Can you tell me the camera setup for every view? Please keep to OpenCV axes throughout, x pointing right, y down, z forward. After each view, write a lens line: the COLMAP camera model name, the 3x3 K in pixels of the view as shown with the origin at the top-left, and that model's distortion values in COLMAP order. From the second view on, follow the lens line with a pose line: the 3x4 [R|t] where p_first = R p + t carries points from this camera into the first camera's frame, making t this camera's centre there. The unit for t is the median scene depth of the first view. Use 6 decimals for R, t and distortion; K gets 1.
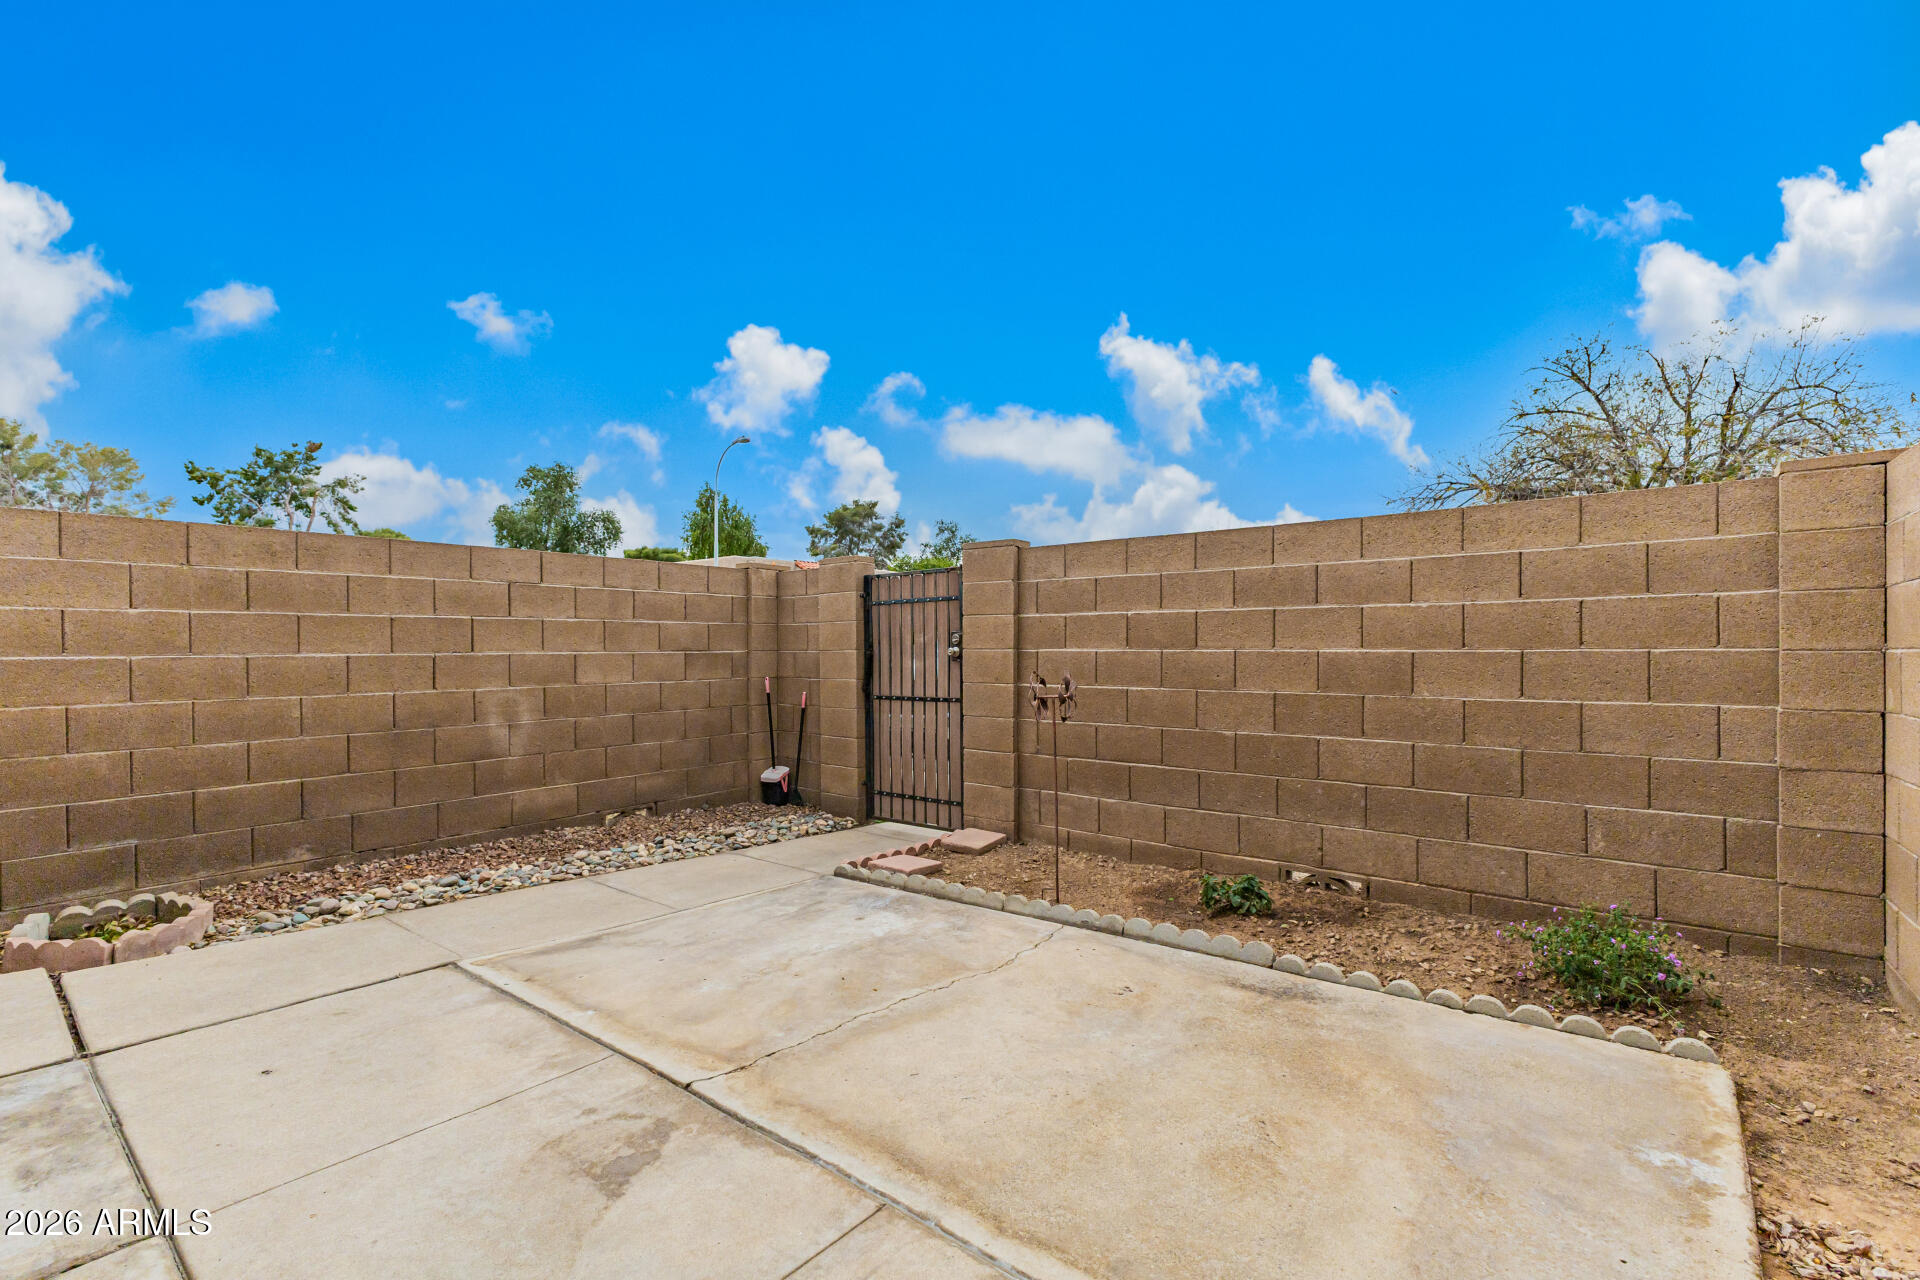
lens RADIAL K [[841.1, 0, 956.7], [0, 841.1, 650.5], [0, 0, 1]] dist [0.010697, -0.000584]
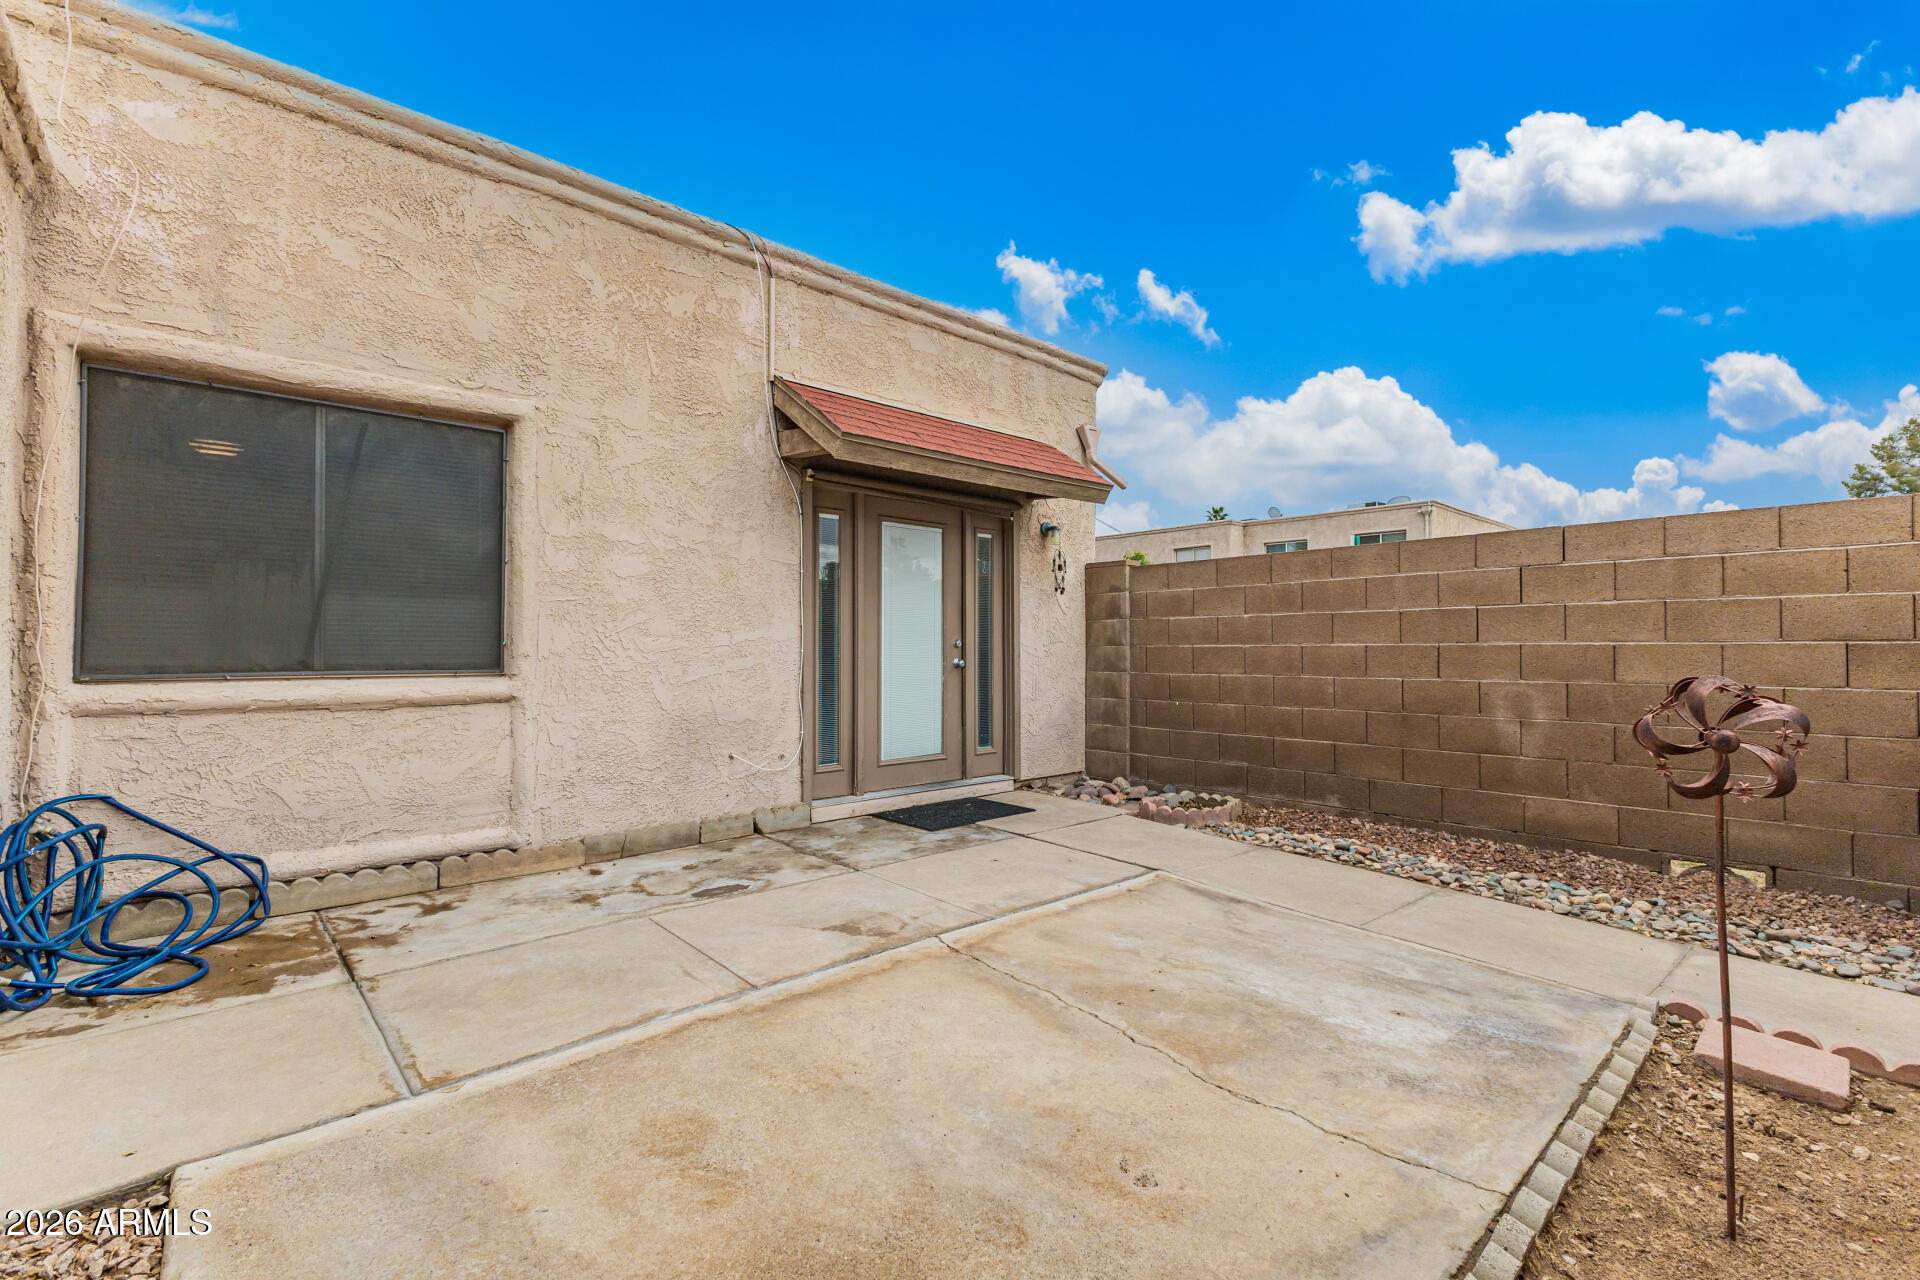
lens RADIAL K [[831.7, 0, 960.0], [0, 831.7, 640.0], [0, 0, 1]] dist [0.009327, -0.000503]
pose [[-0.159154, -0.007298, -0.987227, 0.658082], [-0.002141, 0.999973, -0.007047, 0.010124], [0.987251, 0.000993, -0.159165, 0.768209]]
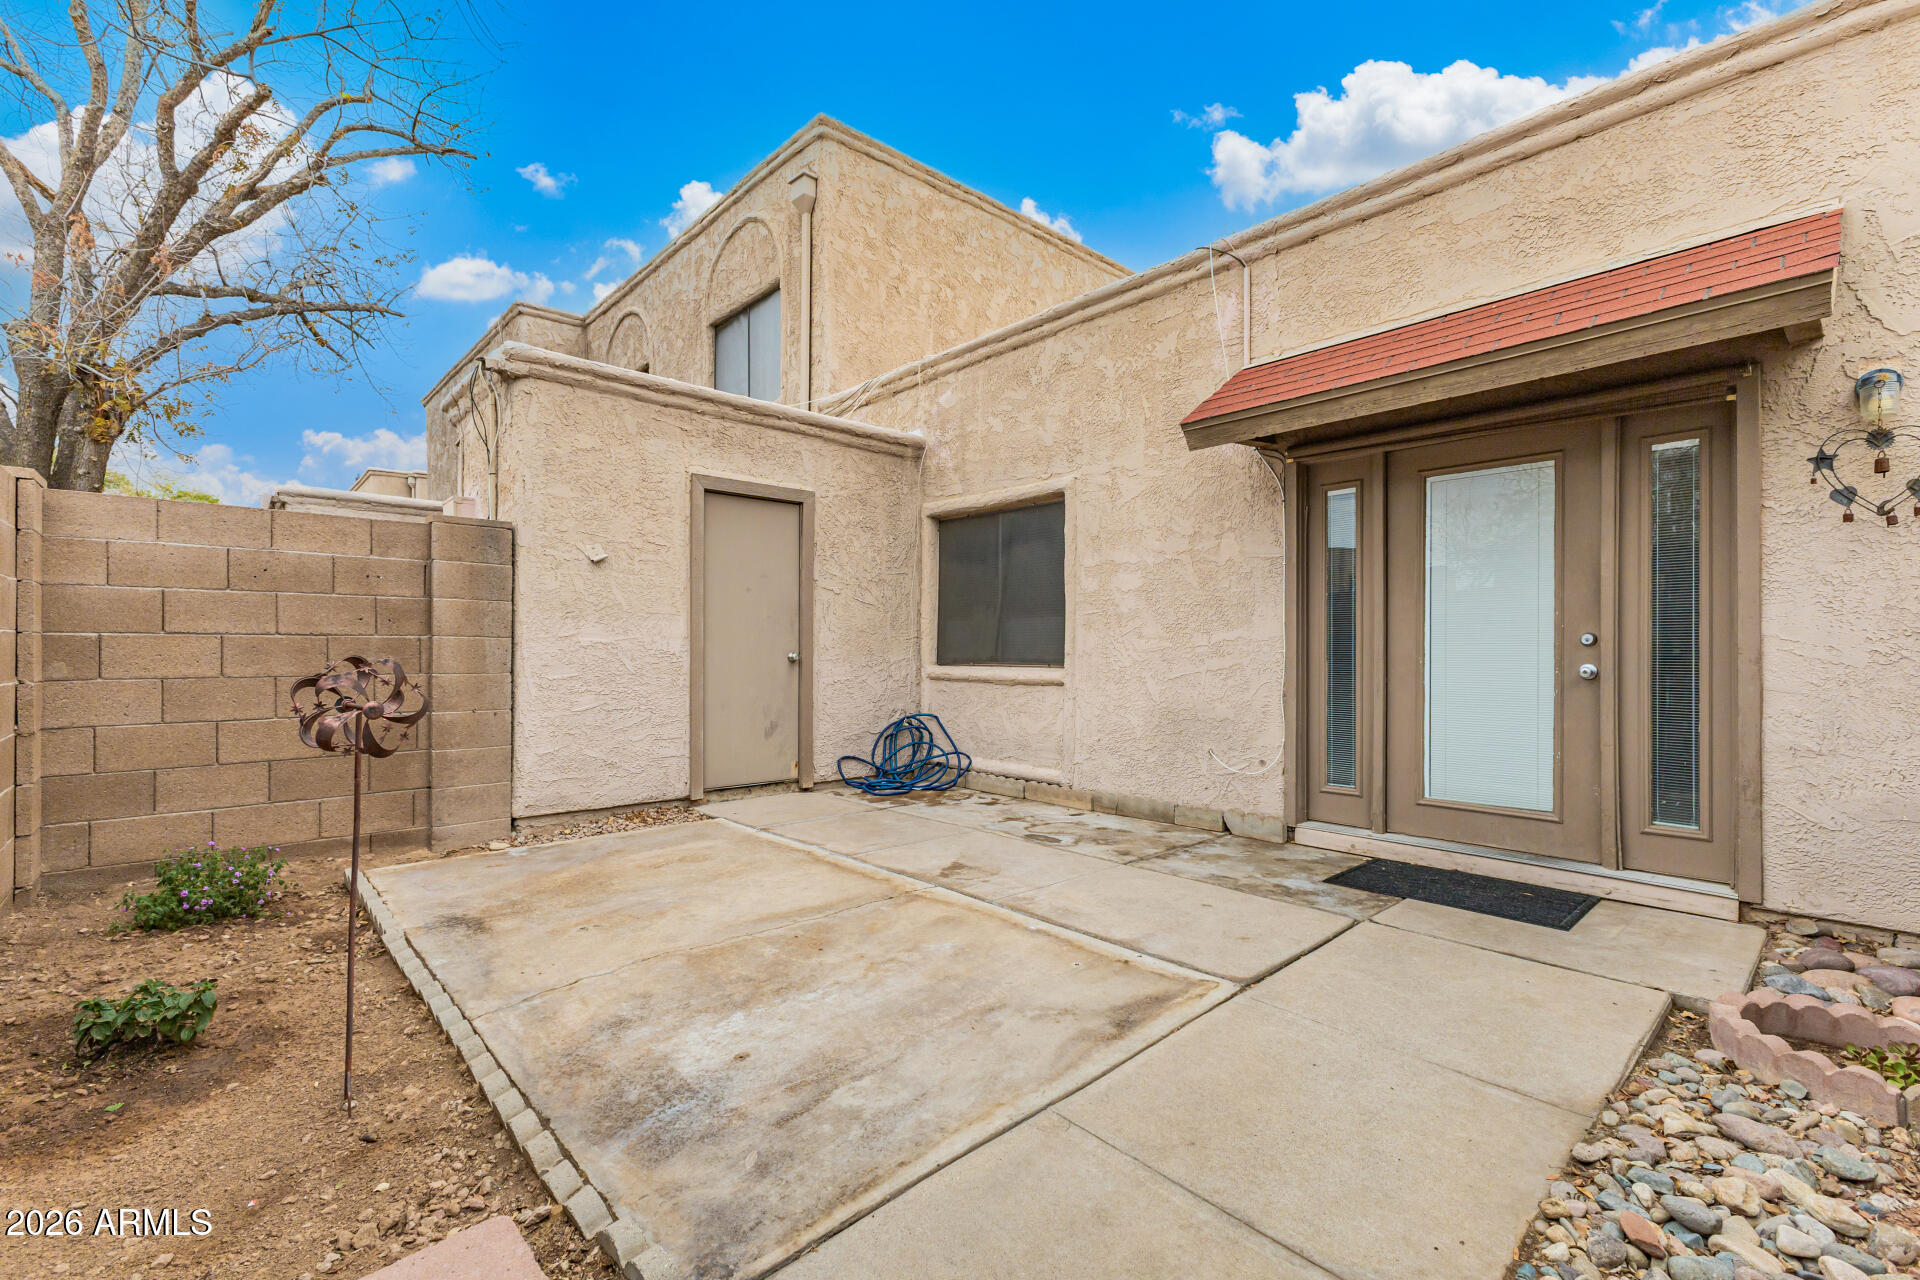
lens RADIAL K [[841.1, 0, 956.7], [0, 841.1, 650.5], [0, 0, 1]] dist [0.010697, -0.000584]
pose [[-0.988016, -0.000448, 0.154353, -0.376921], [-0.000898, 0.999996, -0.002846, 0.022618], [-0.154351, -0.002950, -0.988012, 1.632895]]
